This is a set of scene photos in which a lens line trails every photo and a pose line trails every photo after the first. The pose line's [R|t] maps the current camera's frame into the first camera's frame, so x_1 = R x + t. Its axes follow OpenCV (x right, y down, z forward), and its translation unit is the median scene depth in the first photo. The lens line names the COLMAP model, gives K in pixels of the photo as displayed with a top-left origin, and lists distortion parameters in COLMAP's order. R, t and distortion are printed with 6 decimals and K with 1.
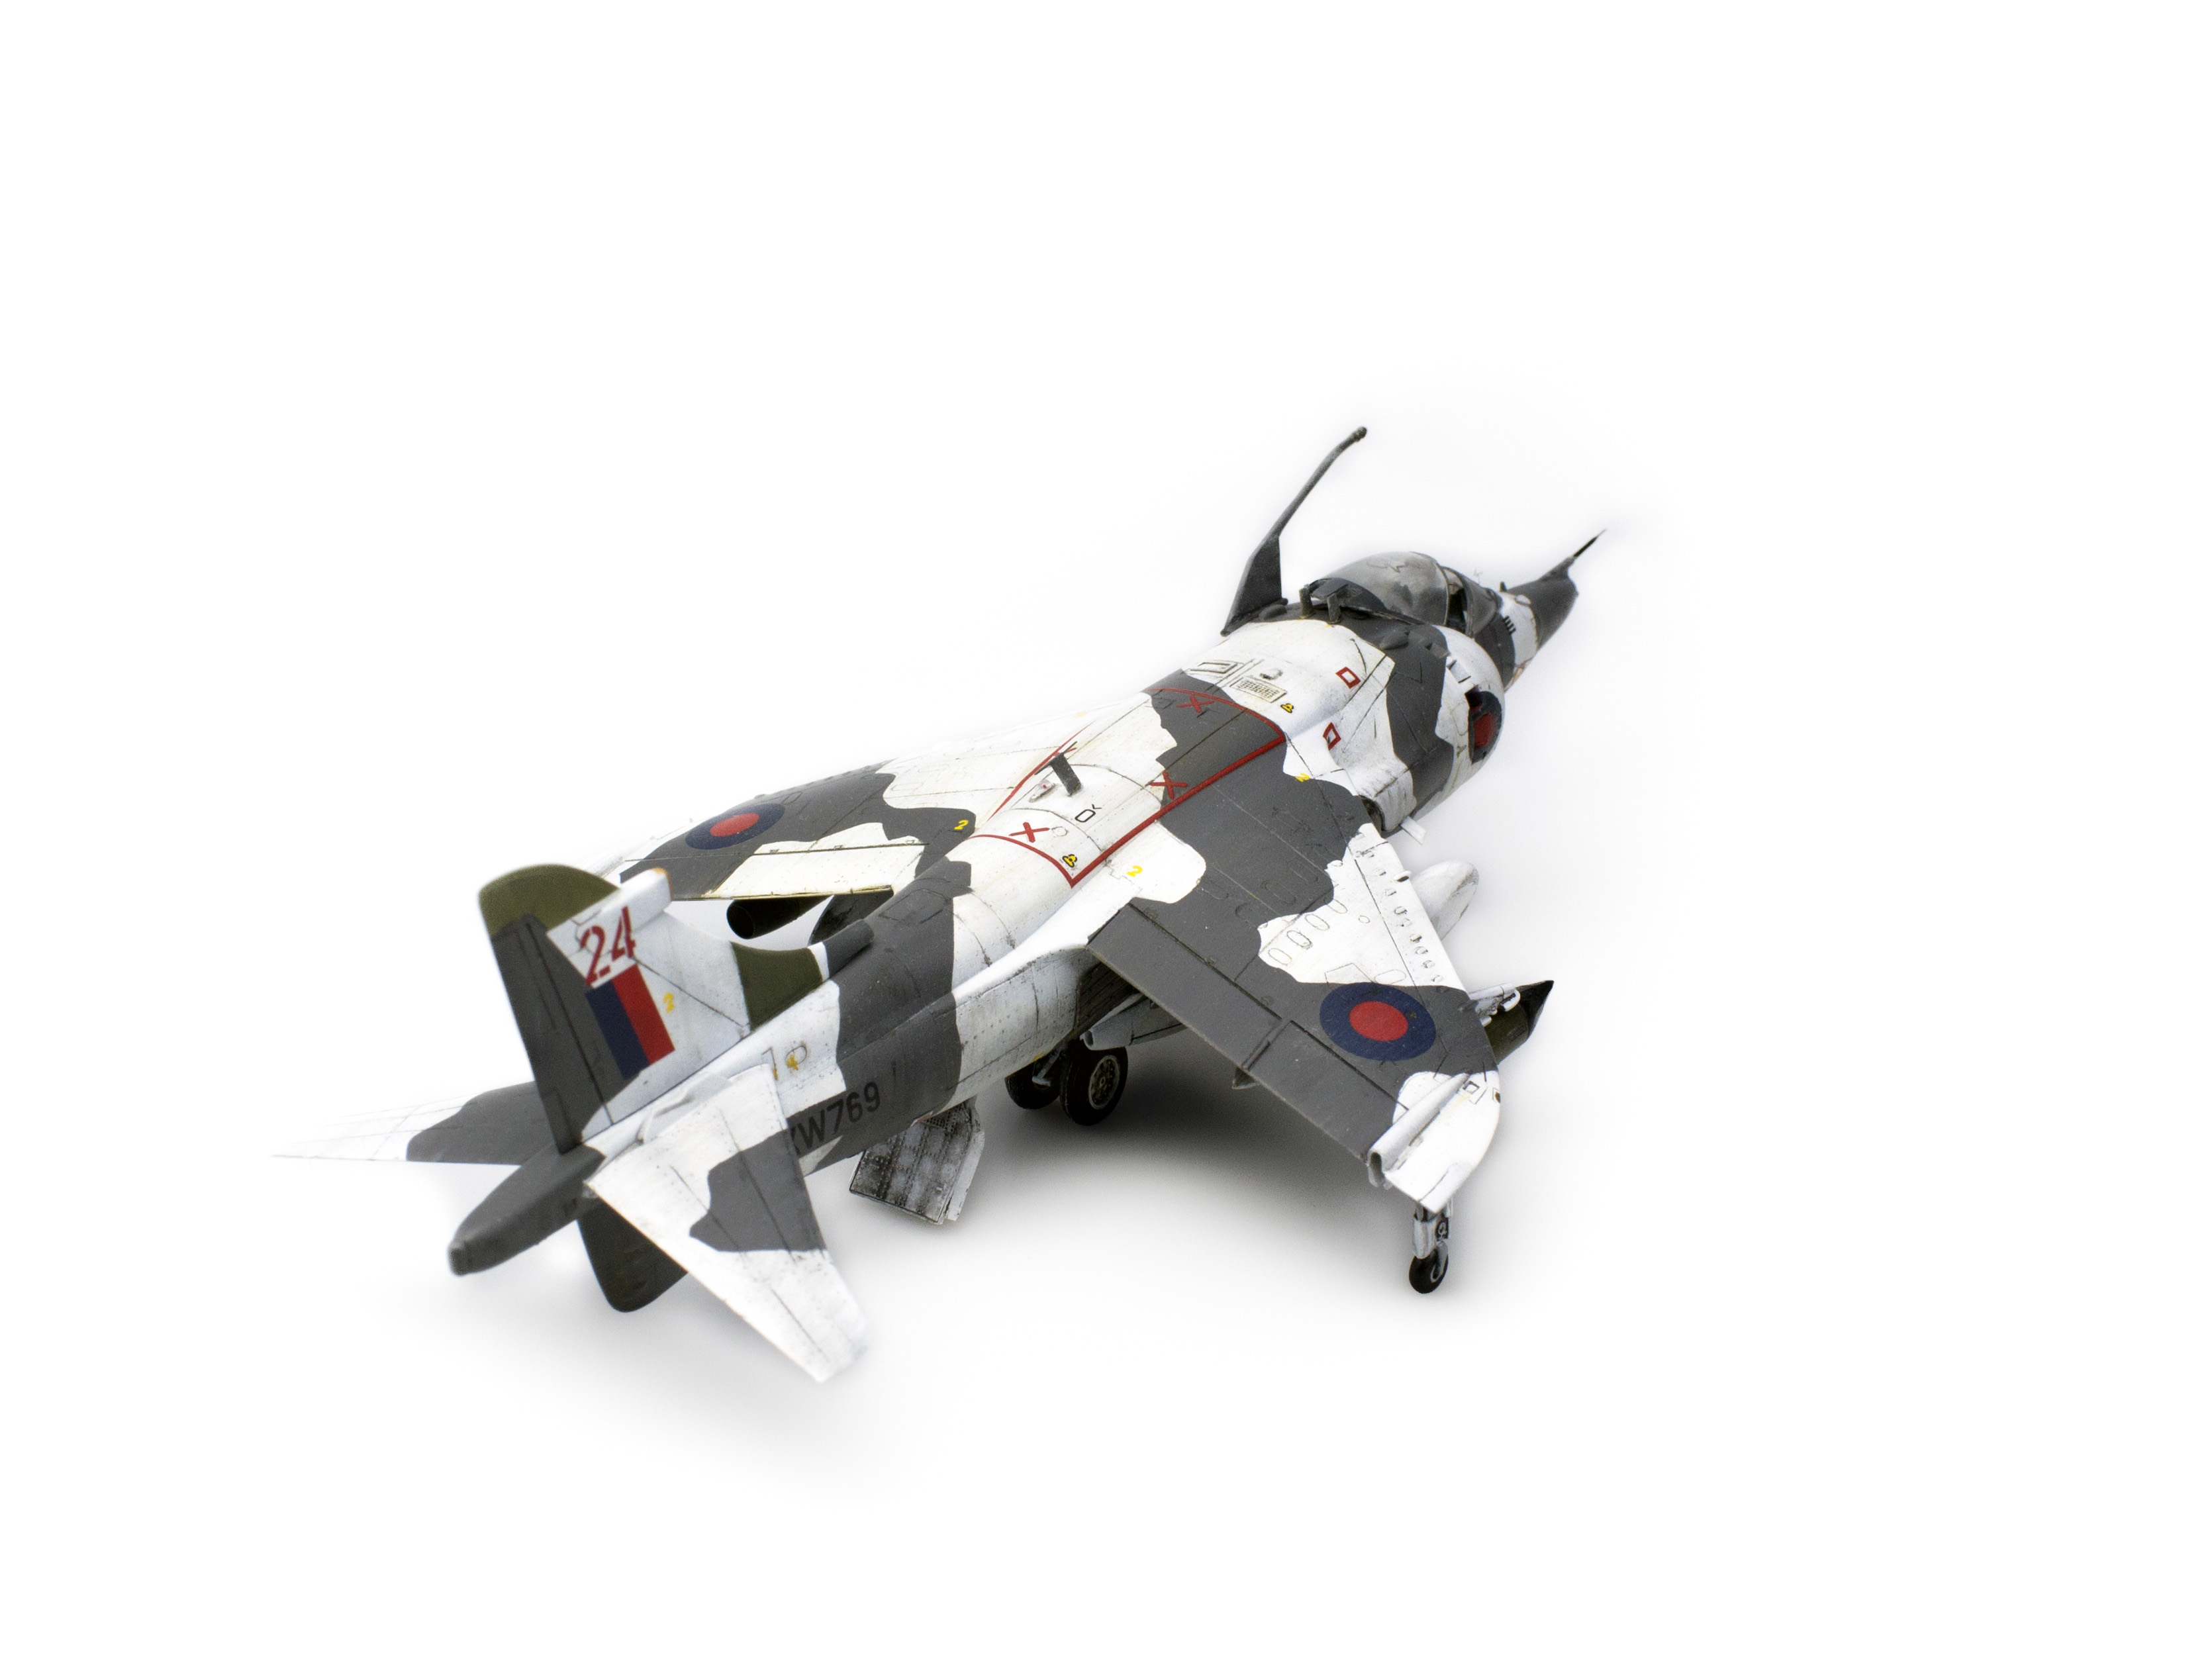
lens RADIAL K [[3197.7, 0, 1113.8], [0, 3197.7, 819.9], [0, 0, 1]] dist [-0.031082, 0.000000]
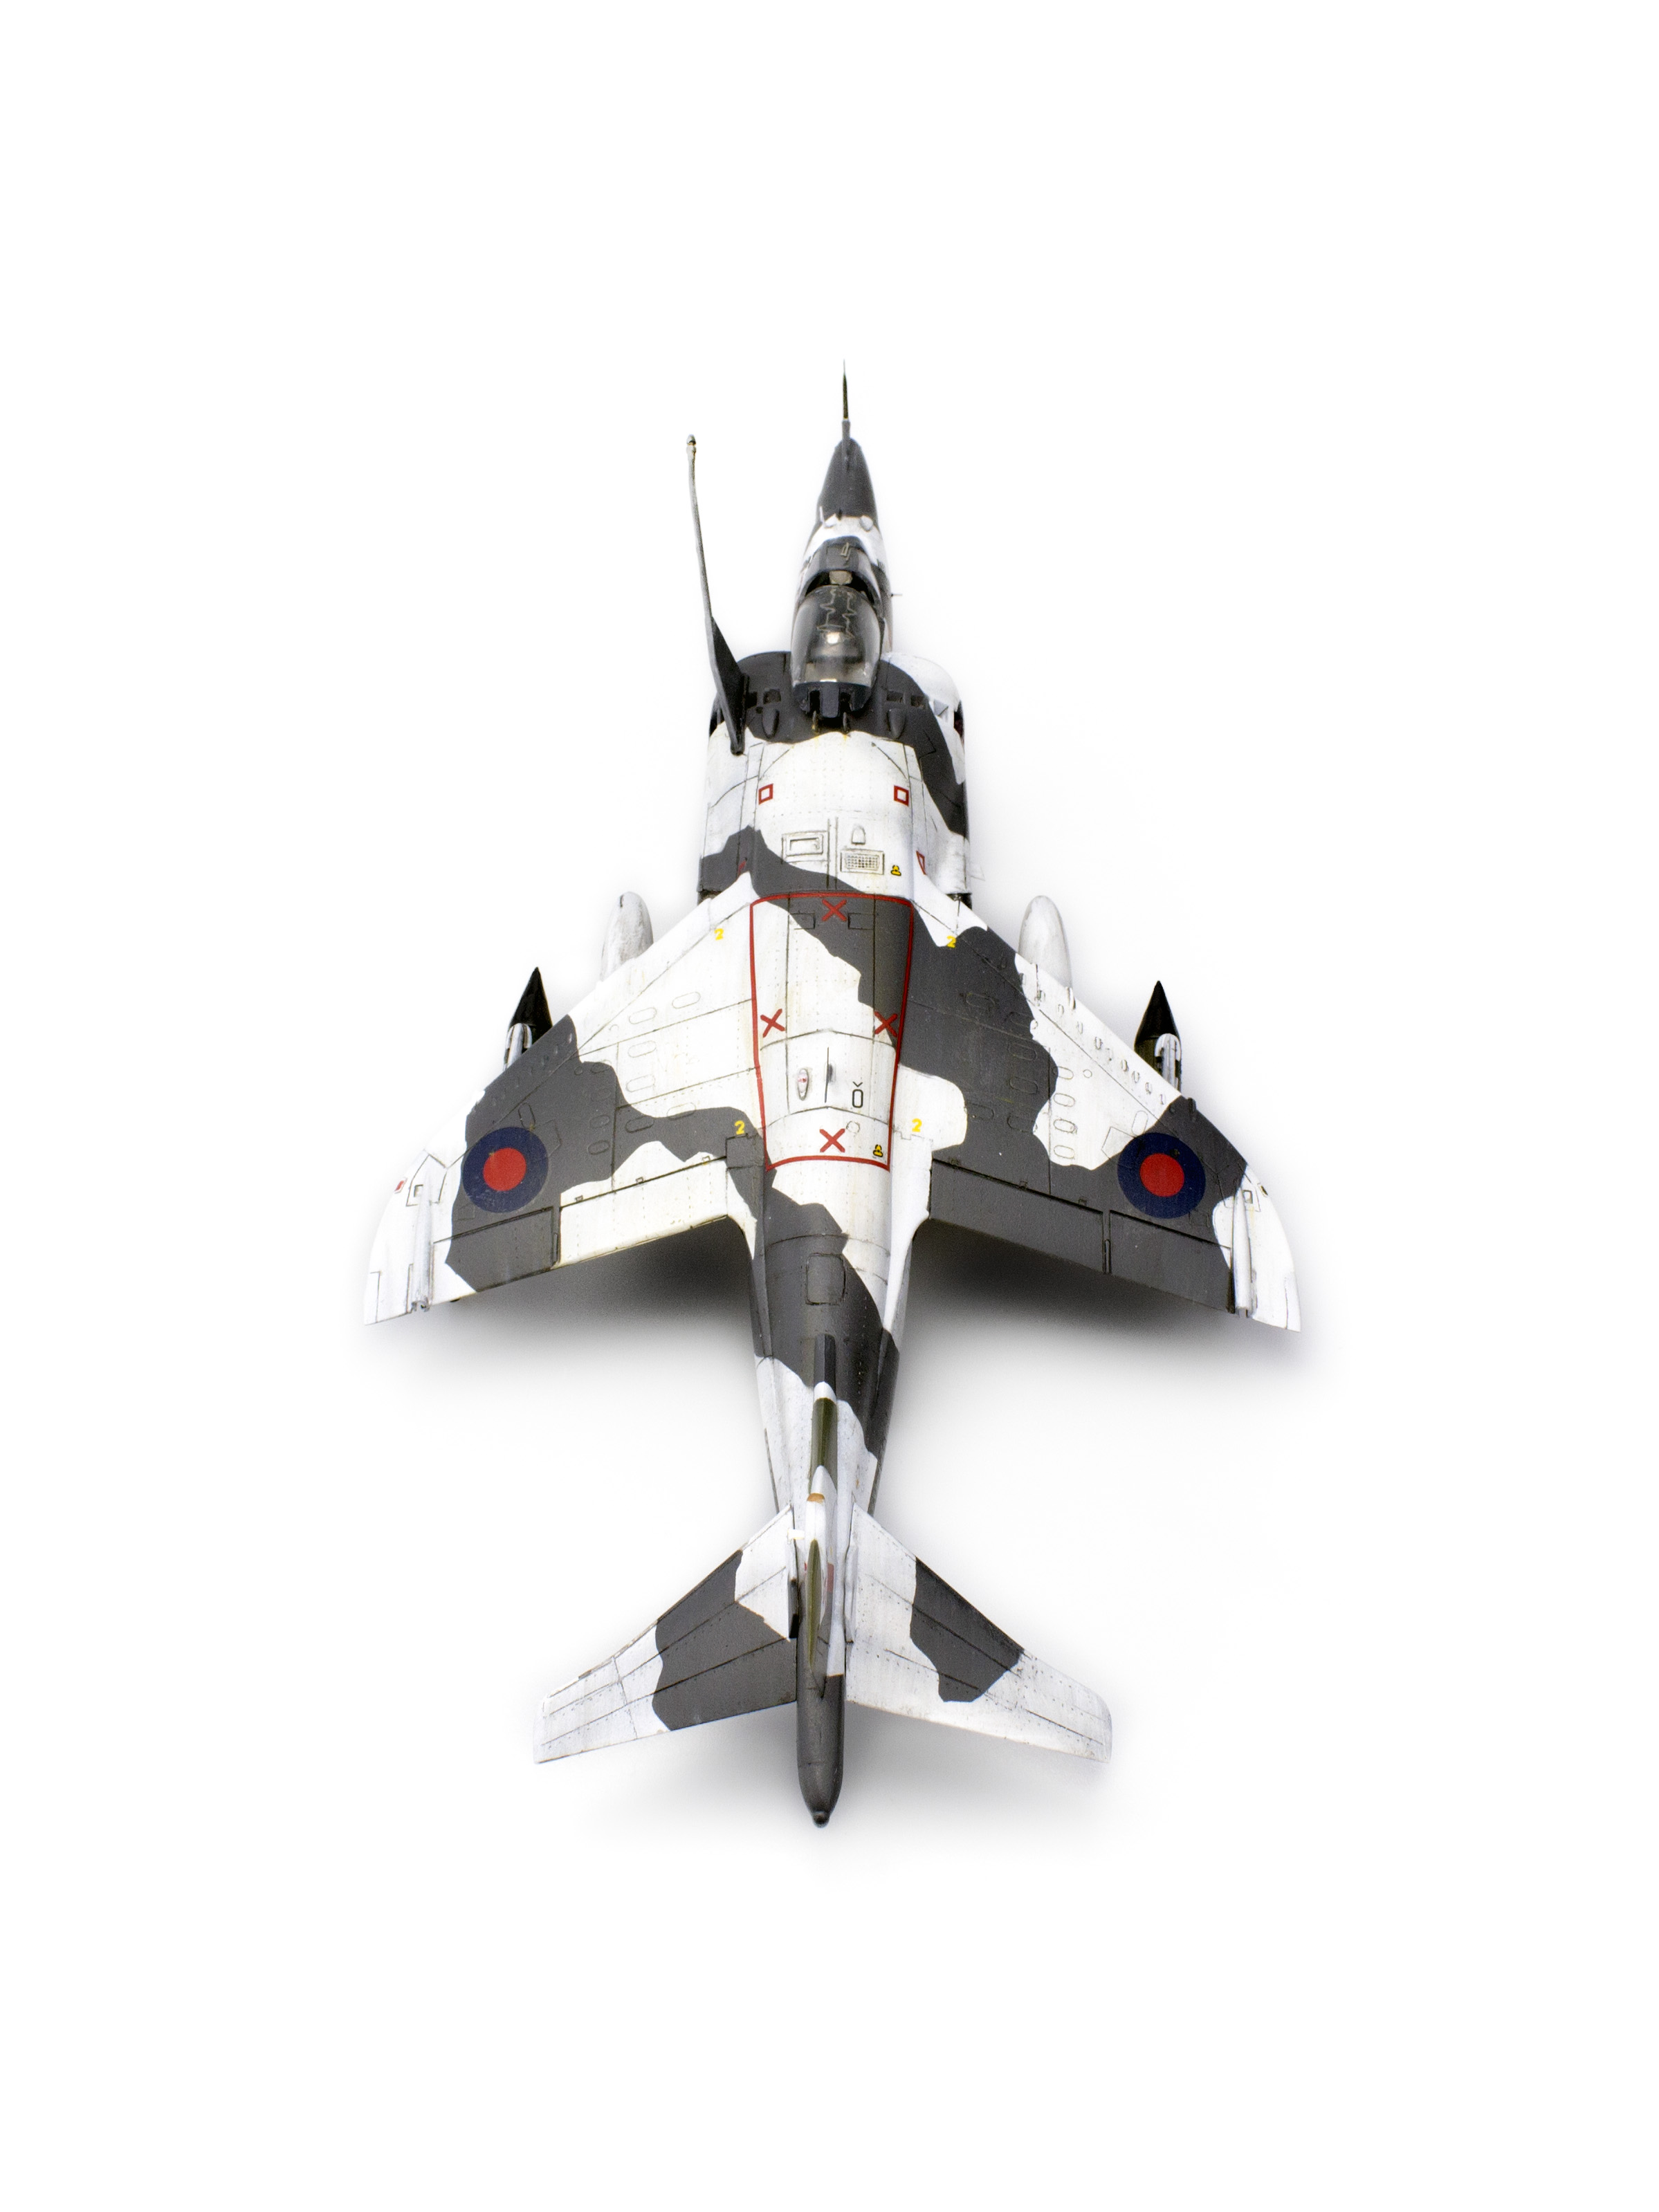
lens RADIAL K [[3198.2, 0, 828.1], [0, 3198.2, 1105.1], [0, 0, 1]] dist [-0.031082, 0.000000]
pose [[0.831518, -0.485978, 0.269079, -0.345063], [0.236566, 0.748068, 0.620025, -0.752117], [-0.502608, -0.451907, 0.736998, 0.127056]]
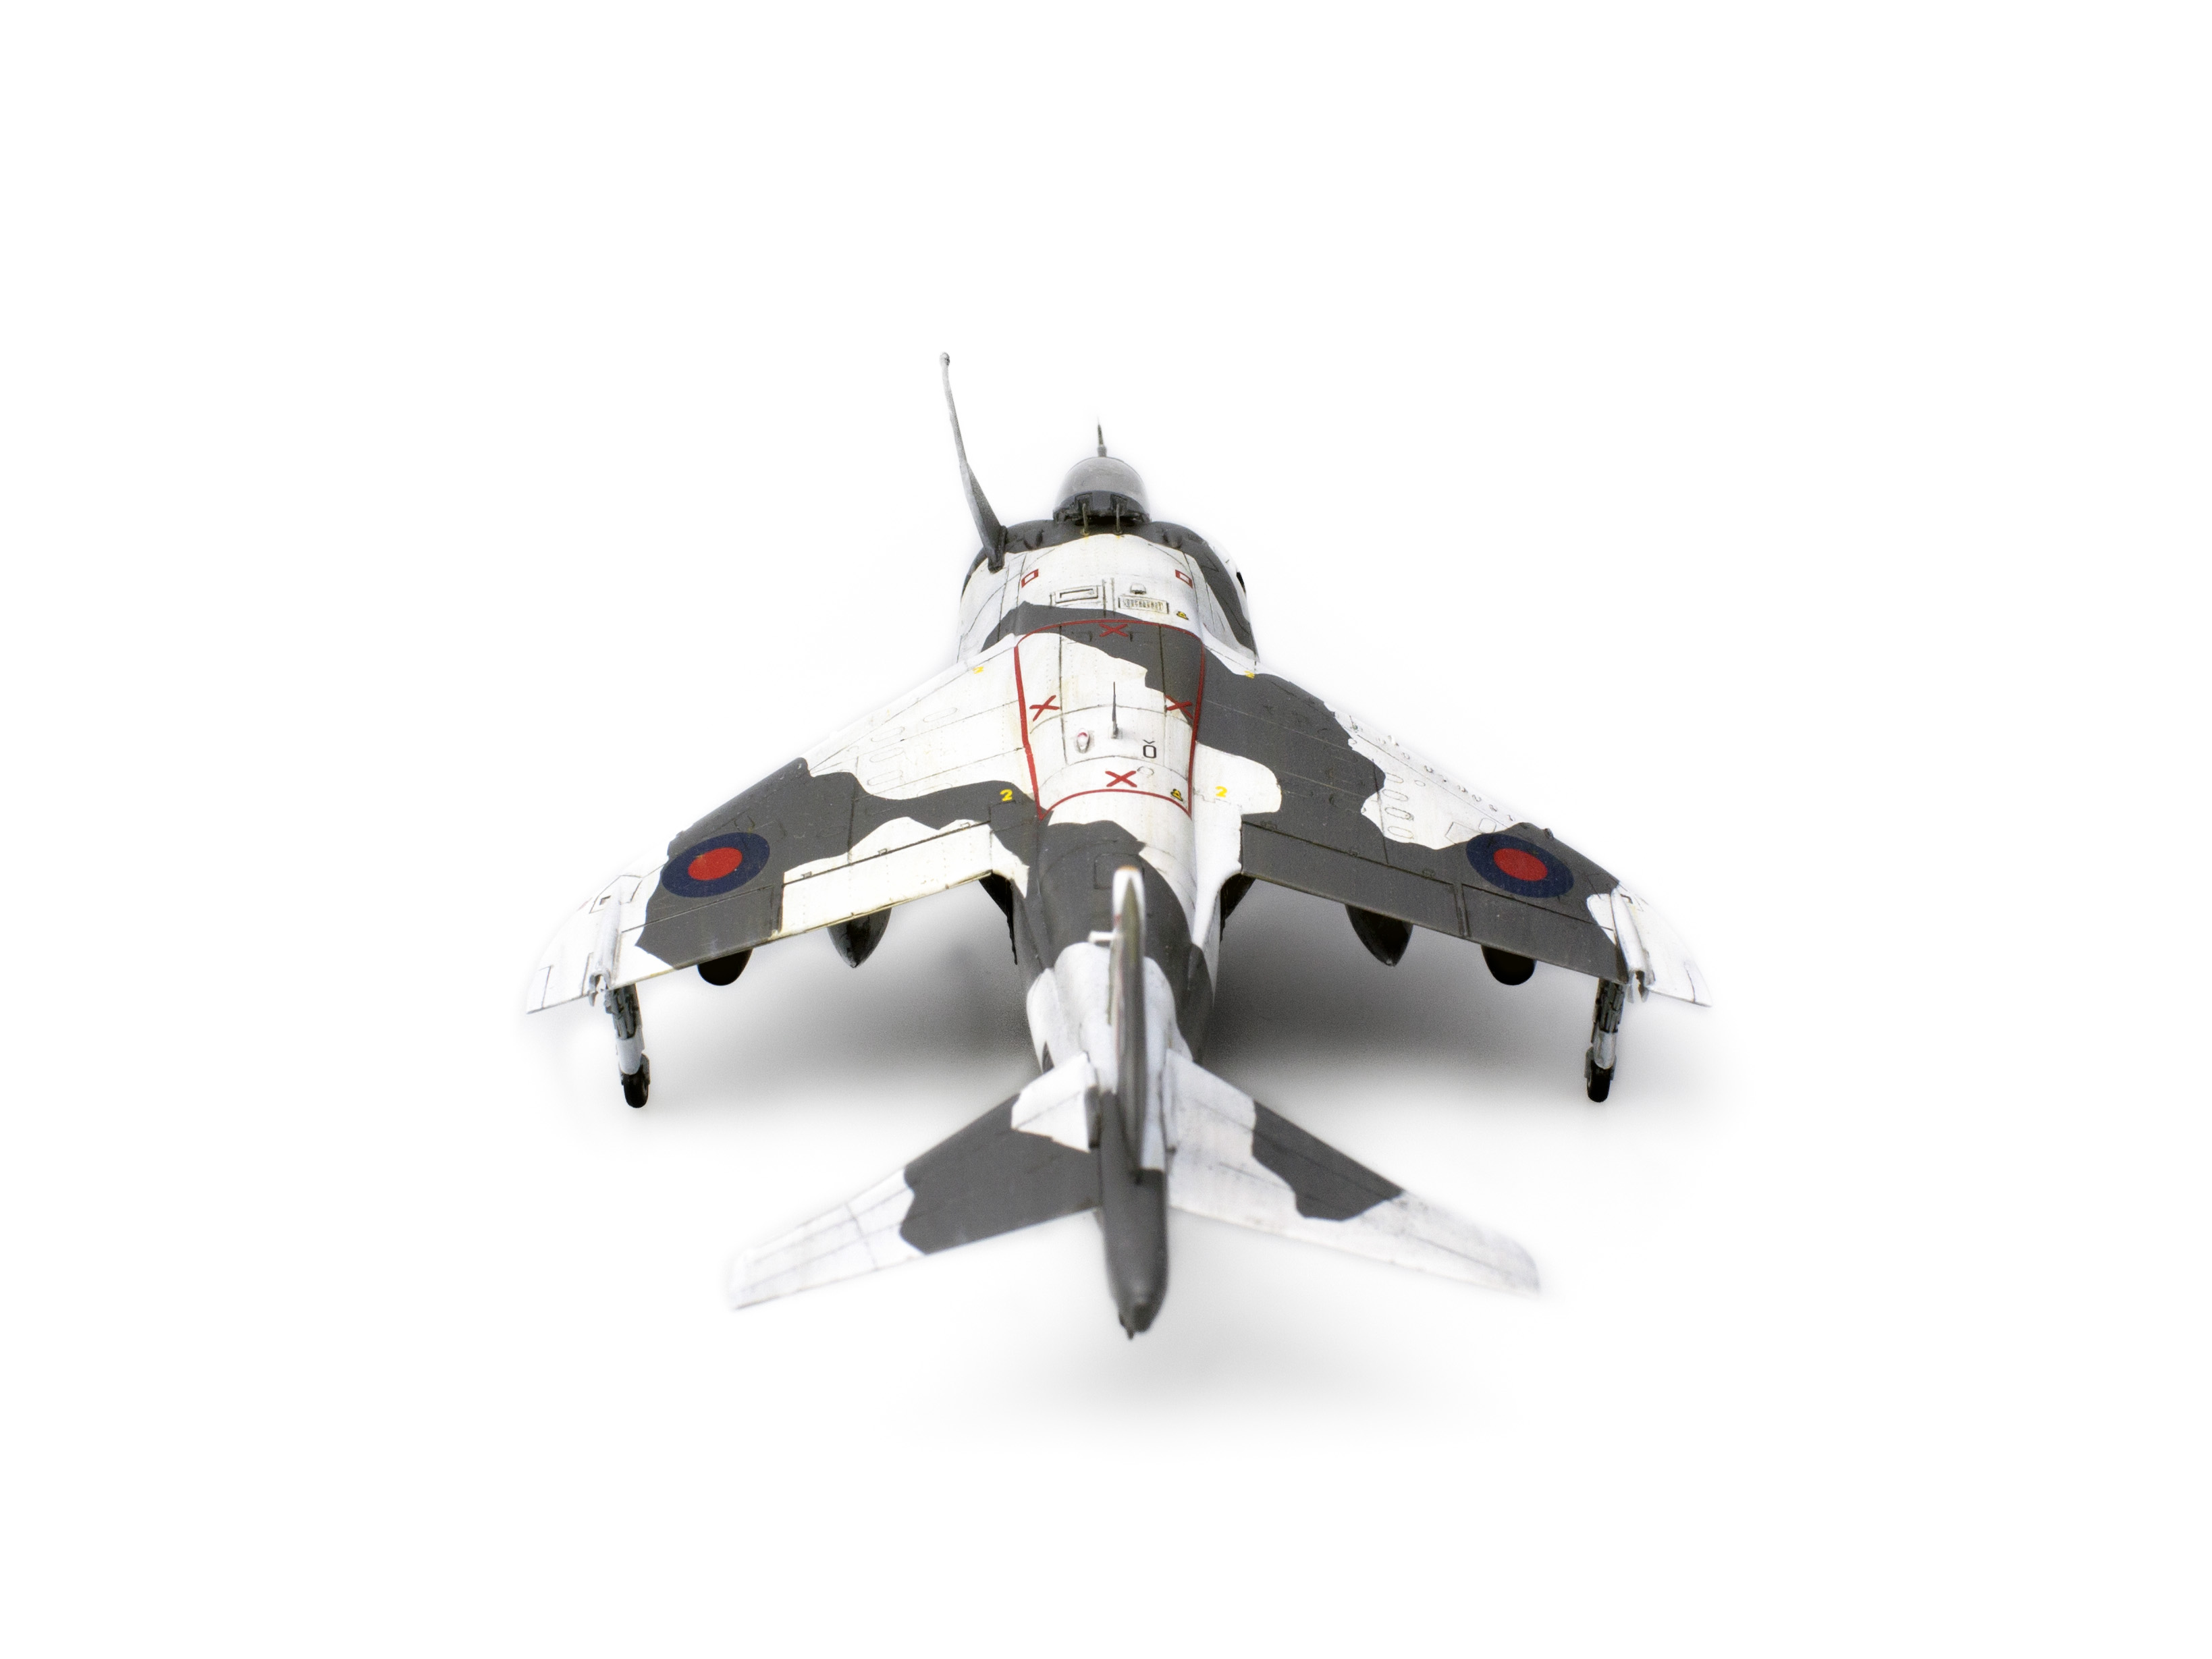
lens RADIAL K [[3197.7, 0, 1113.4], [0, 3197.7, 841.5], [0, 0, 1]] dist [-0.031082, 0.000000]
pose [[0.811075, -0.242314, 0.532392, -0.559325], [0.228479, 0.969097, 0.092999, -0.069800], [-0.538475, 0.046211, 0.841374, 0.177320]]
